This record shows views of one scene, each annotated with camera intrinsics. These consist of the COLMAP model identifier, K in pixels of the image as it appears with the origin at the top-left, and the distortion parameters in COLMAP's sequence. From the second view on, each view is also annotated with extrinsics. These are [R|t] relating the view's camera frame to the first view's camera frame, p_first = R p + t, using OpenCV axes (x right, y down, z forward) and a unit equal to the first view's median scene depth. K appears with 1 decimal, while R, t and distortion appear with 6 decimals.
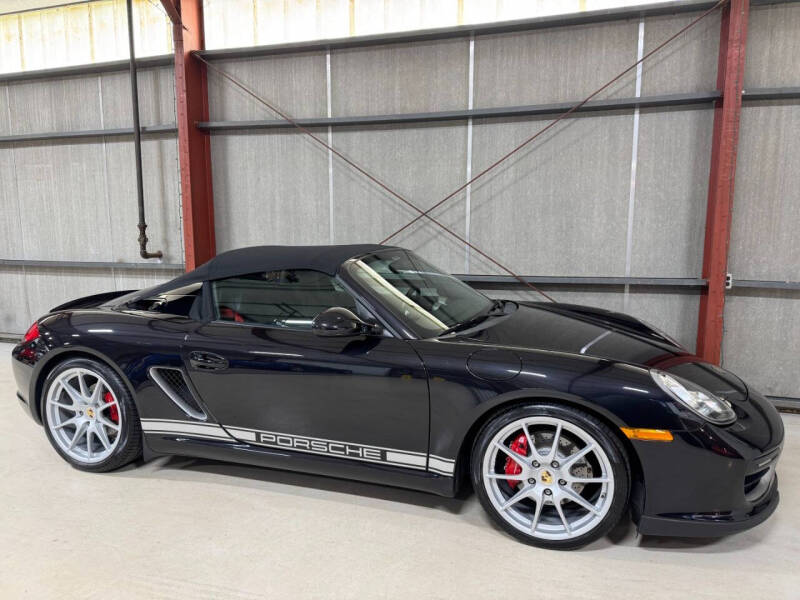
lens RADIAL K [[577.3, 0, 399.9], [0, 577.3, 309.4], [0, 0, 1]] dist [0.038478, -0.058540]
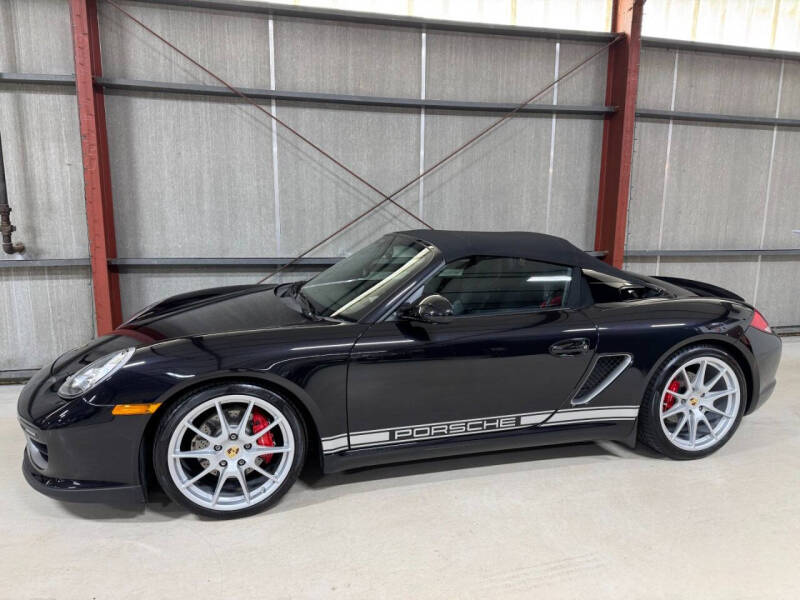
lens RADIAL K [[577.3, 0, 407.6], [0, 577.3, 309.7], [0, 0, 1]] dist [0.038478, -0.058540]
pose [[0.835238, -0.093070, 0.541956, -0.485216], [0.074184, 0.995634, 0.056650, -0.024363], [-0.544862, -0.007111, 0.838496, 0.123161]]
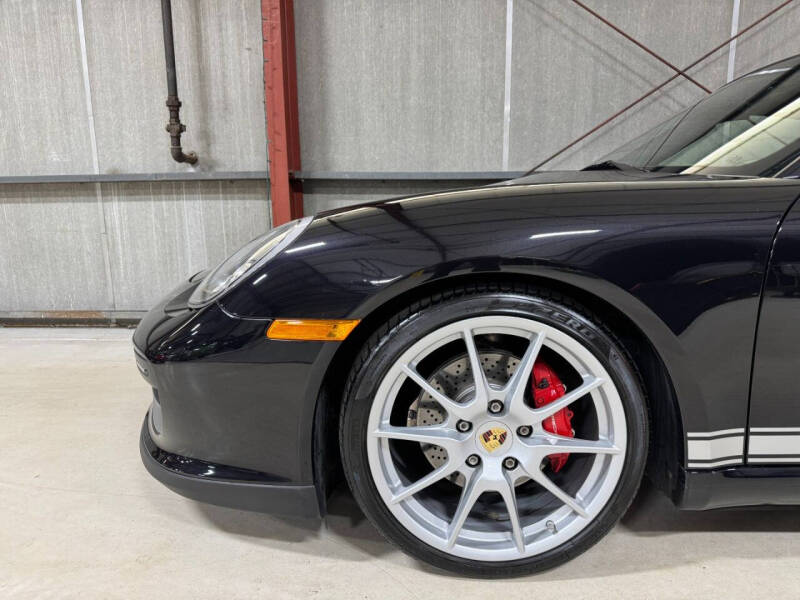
lens RADIAL K [[577.3, 0, 394.2], [0, 577.3, 307.1], [0, 0, 1]] dist [0.038478, -0.058540]
pose [[0.964818, -0.062320, 0.255427, -0.444790], [0.053461, 0.997708, 0.041489, 0.054043], [-0.257427, -0.026375, 0.965938, 0.425710]]
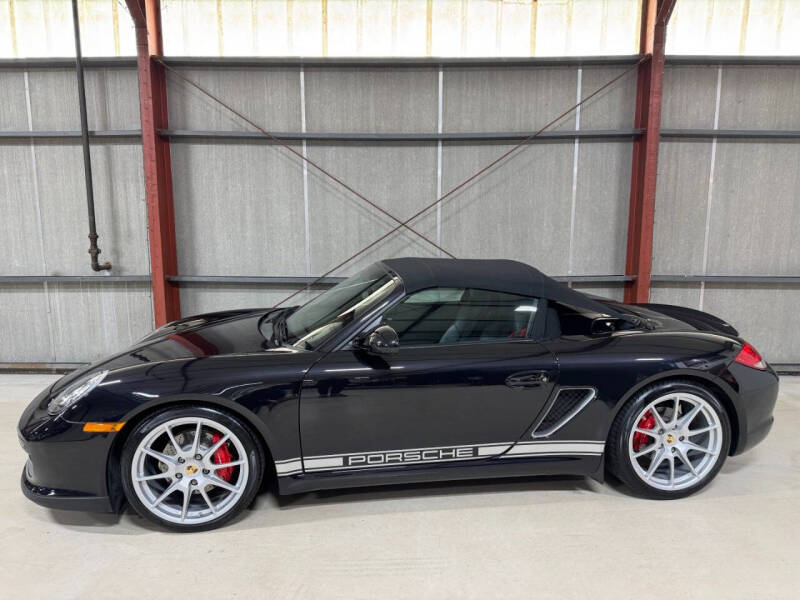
lens RADIAL K [[577.3, 0, 404.4], [0, 577.3, 309.2], [0, 0, 1]] dist [0.038478, -0.058540]
pose [[0.951046, -0.049742, 0.305019, -0.292930], [0.047445, 0.998762, 0.014943, -0.018799], [-0.305385, 0.000260, 0.952229, -0.053025]]
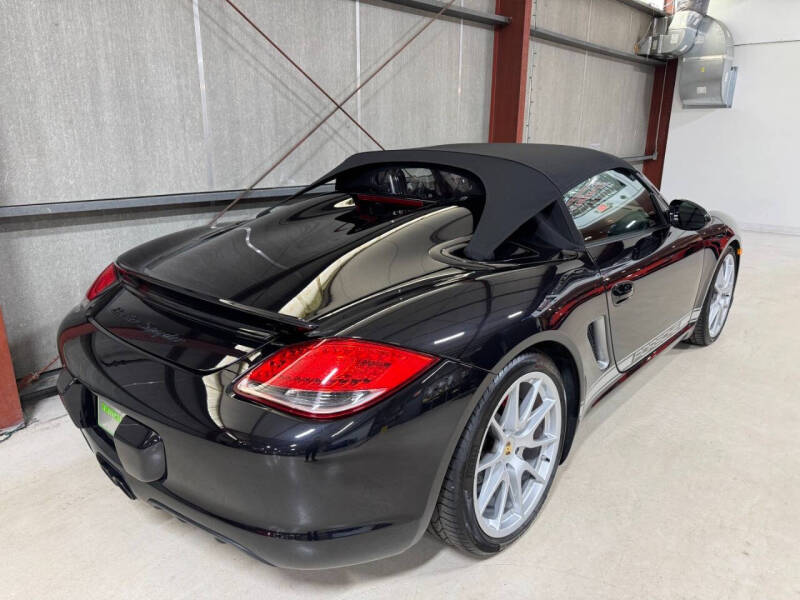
lens RADIAL K [[577.3, 0, 405.2], [0, 577.3, 305.5], [0, 0, 1]] dist [0.038478, -0.058540]
pose [[0.392788, -0.259357, 0.882299, -0.691895], [0.147039, 0.964776, 0.218143, -0.058580], [-0.907798, 0.044048, 0.417088, 0.572180]]
